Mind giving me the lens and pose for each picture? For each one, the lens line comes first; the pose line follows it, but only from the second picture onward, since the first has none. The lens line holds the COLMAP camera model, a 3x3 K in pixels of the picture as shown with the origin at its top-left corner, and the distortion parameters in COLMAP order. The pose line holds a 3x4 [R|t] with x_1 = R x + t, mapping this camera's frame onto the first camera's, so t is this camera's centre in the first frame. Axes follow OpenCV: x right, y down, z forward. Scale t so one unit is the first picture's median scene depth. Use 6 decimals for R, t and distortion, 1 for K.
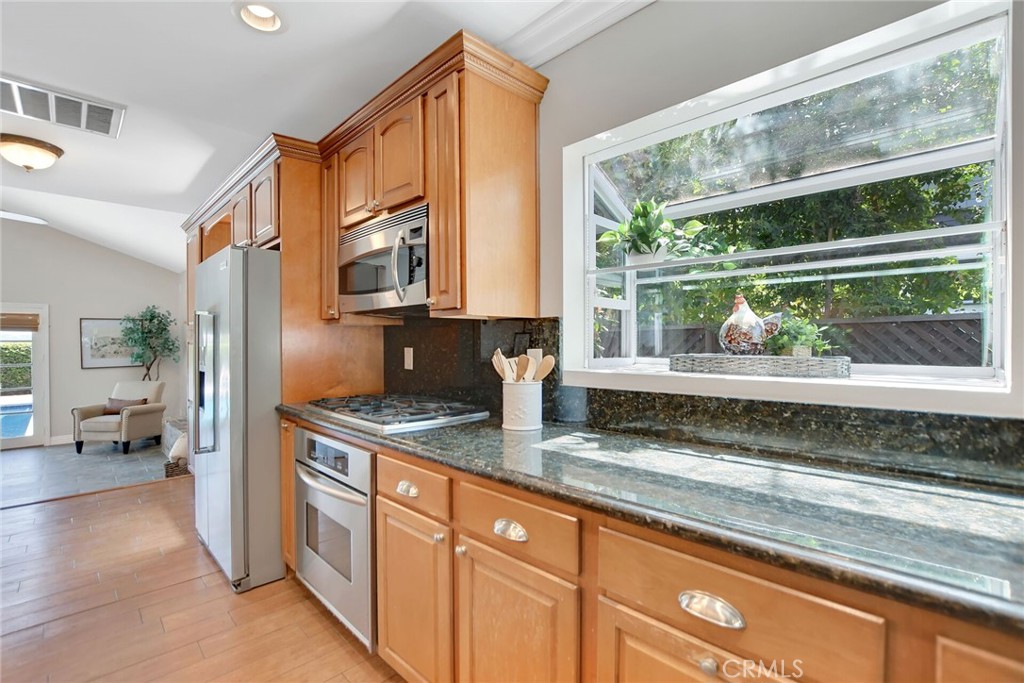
lens RADIAL K [[427.9, 0, 483.2], [0, 427.9, 343.8], [0, 0, 1]] dist [-0.019799, 0.000111]
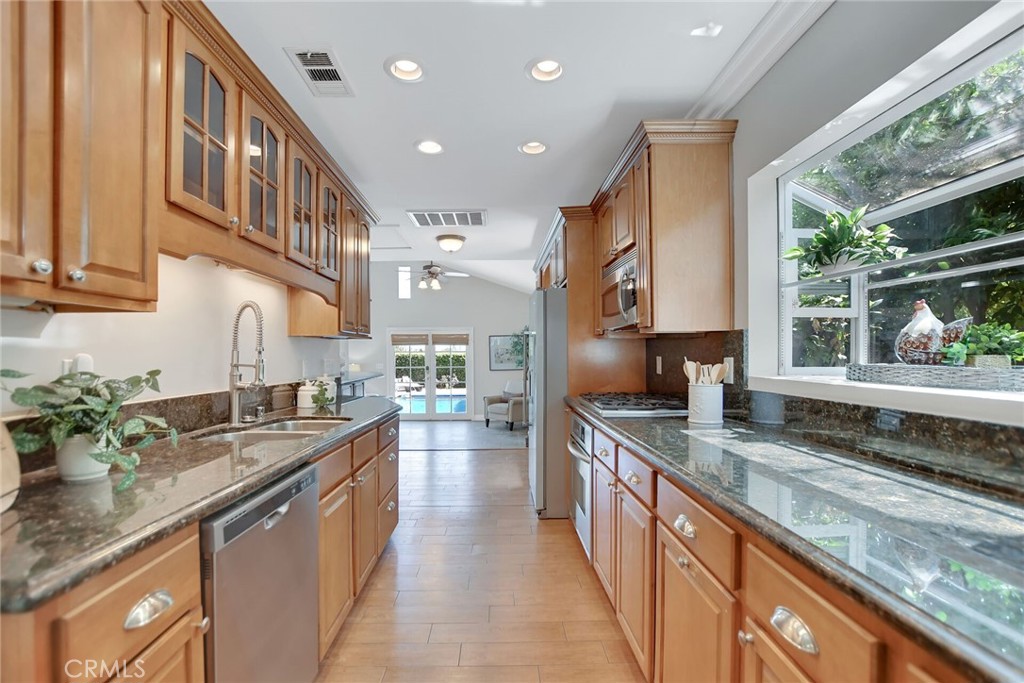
lens RADIAL K [[427.9, 0, 528.4], [0, 427.9, 353.4], [0, 0, 1]] dist [0.000008, 0.000104]
pose [[0.764026, -0.001653, -0.645184, 0.346536], [0.002631, 0.999996, 0.000554, -0.000678], [0.645181, -0.002121, 0.764027, -0.174682]]
